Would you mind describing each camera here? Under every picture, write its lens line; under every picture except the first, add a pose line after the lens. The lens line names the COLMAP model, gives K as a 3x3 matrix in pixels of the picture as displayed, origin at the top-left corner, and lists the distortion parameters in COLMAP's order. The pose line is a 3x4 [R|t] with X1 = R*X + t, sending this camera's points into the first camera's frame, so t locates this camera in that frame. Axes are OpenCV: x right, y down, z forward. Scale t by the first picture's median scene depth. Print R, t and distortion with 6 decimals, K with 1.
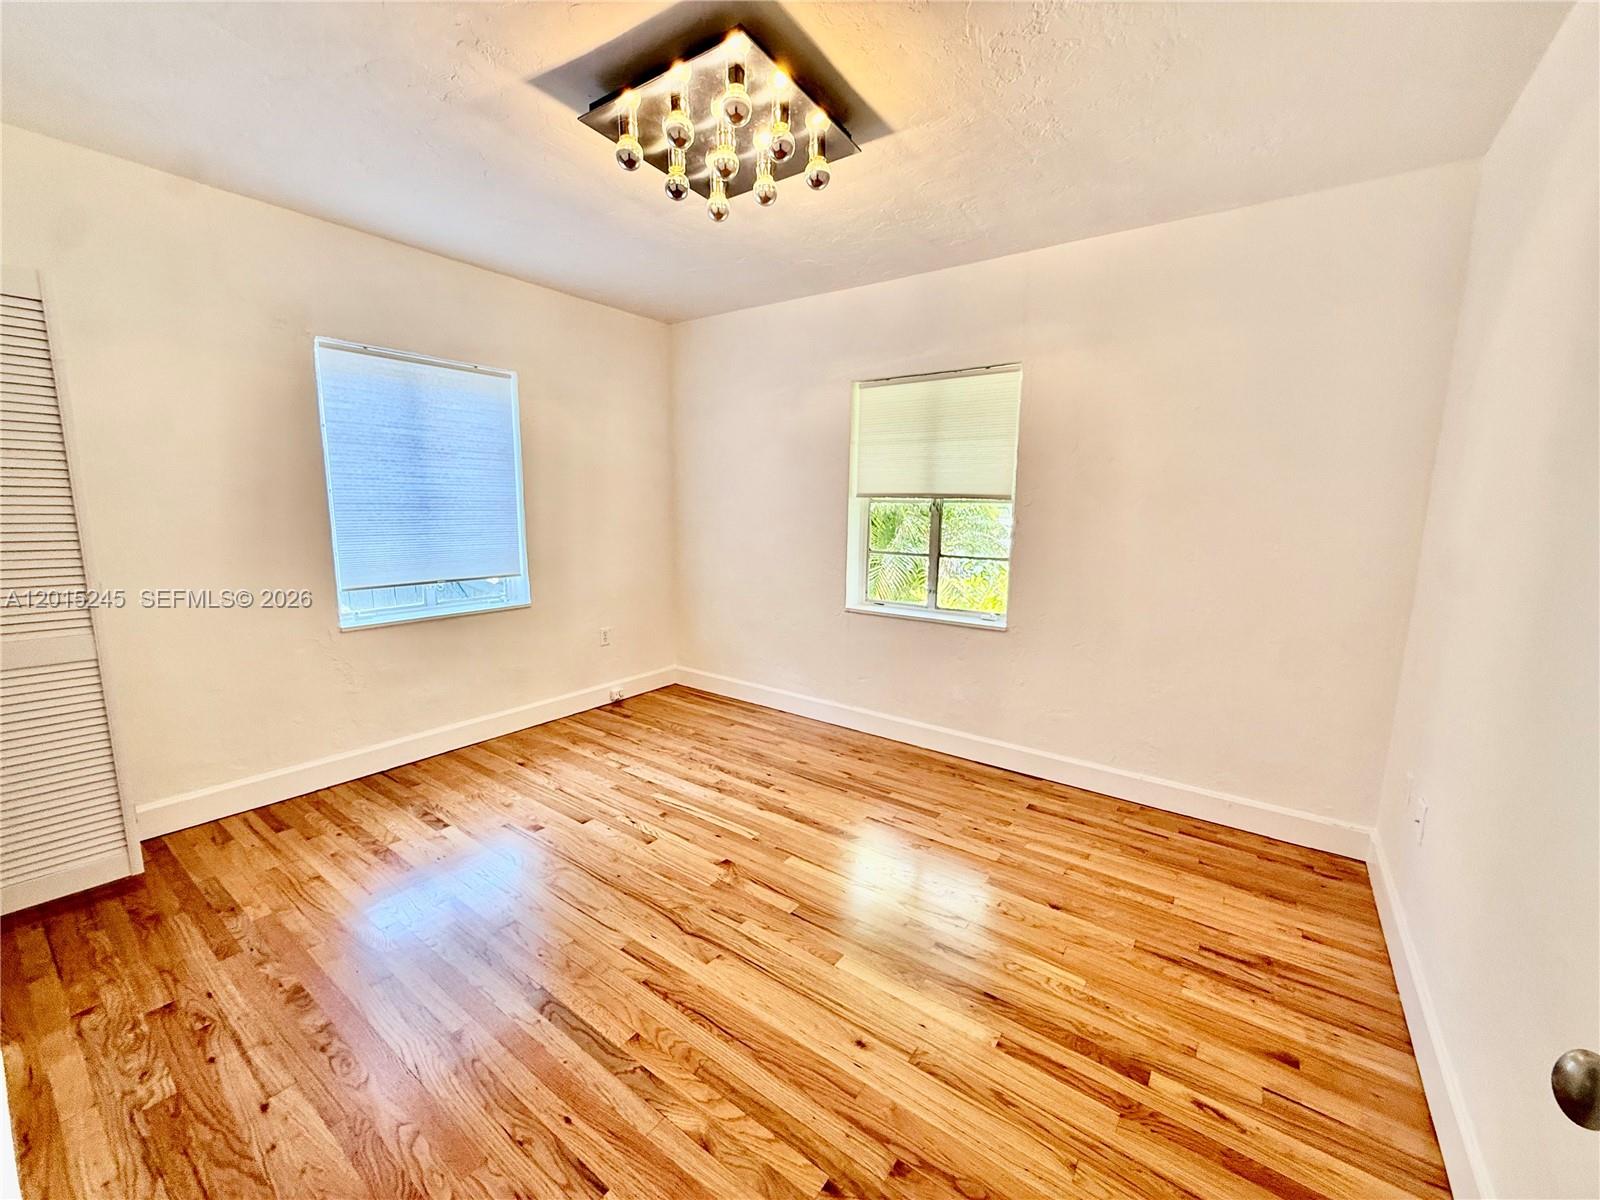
lens RADIAL K [[639.9, 0, 799.8], [0, 639.9, 600.9], [0, 0, 1]] dist [0.000379, -0.000428]
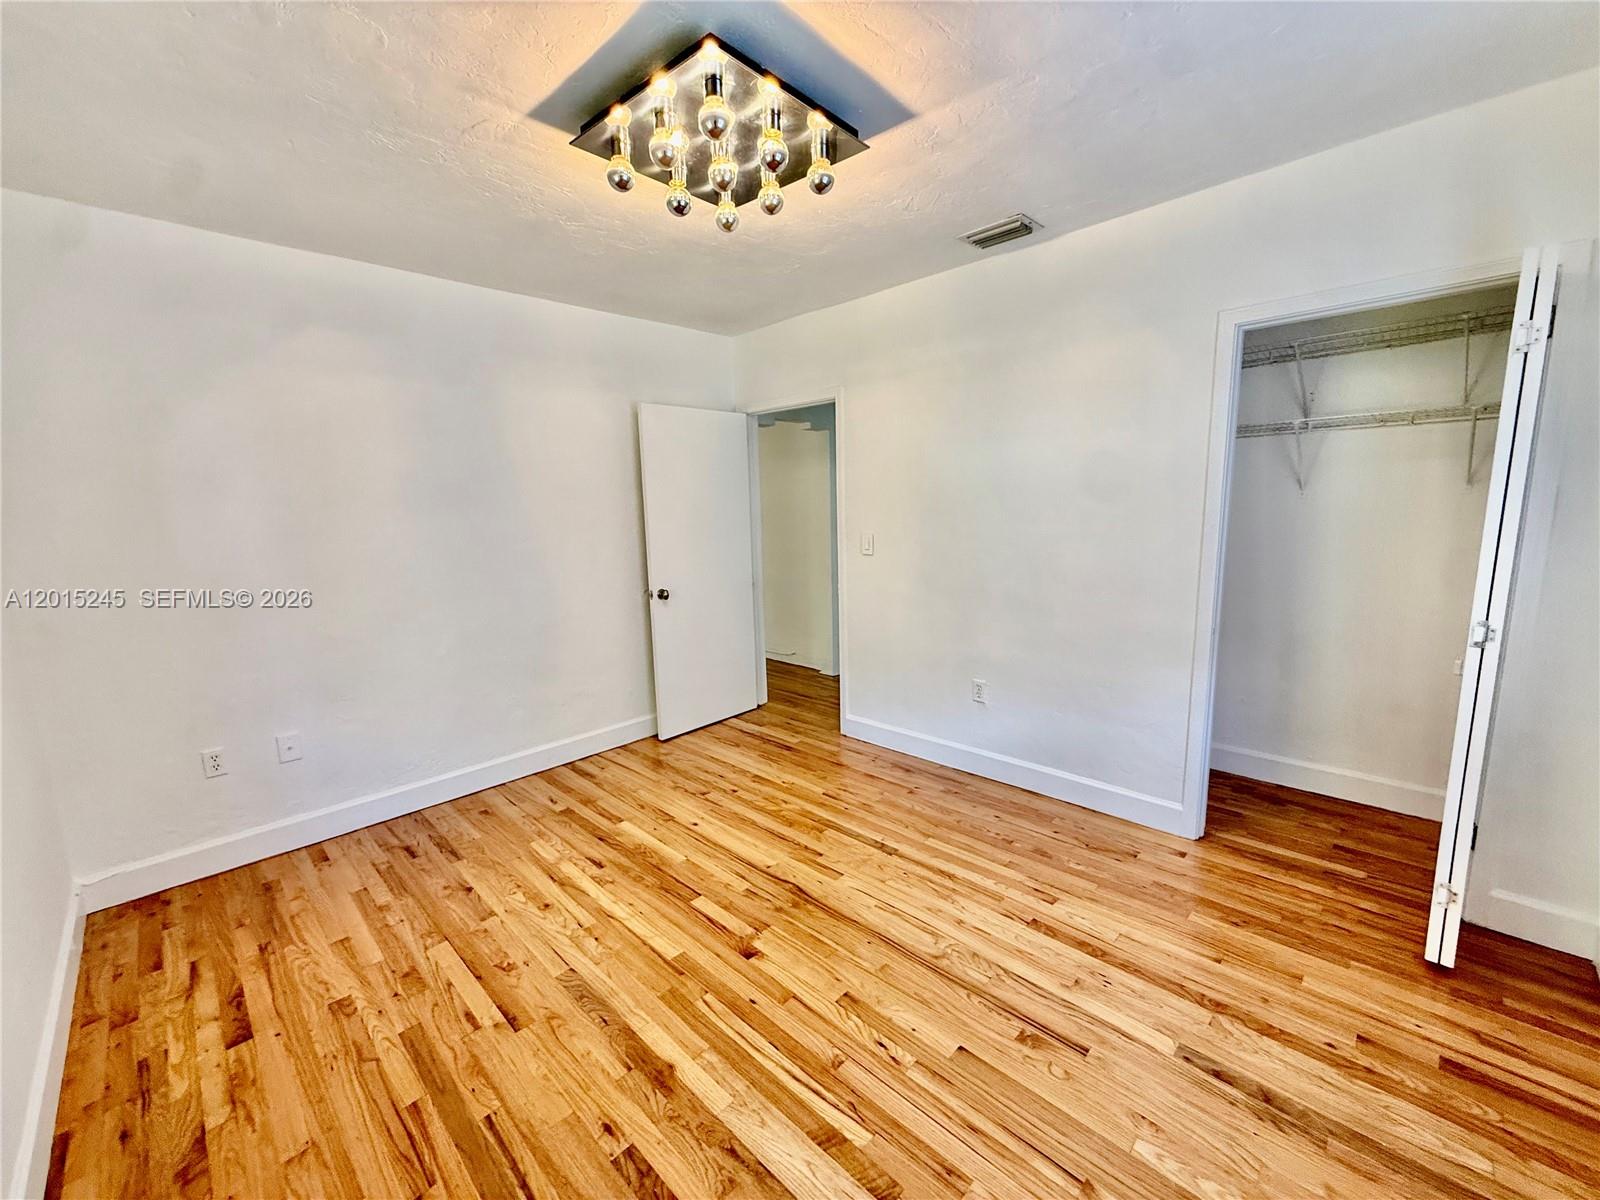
lens RADIAL K [[639.9, 0, 801.6], [0, 639.9, 602.1], [0, 0, 1]] dist [0.000379, -0.000428]
pose [[-0.989506, -0.010716, 0.144092, -0.334802], [0.034376, 0.951152, 0.306803, -0.325644], [-0.140341, 0.308536, -0.940803, 1.829500]]
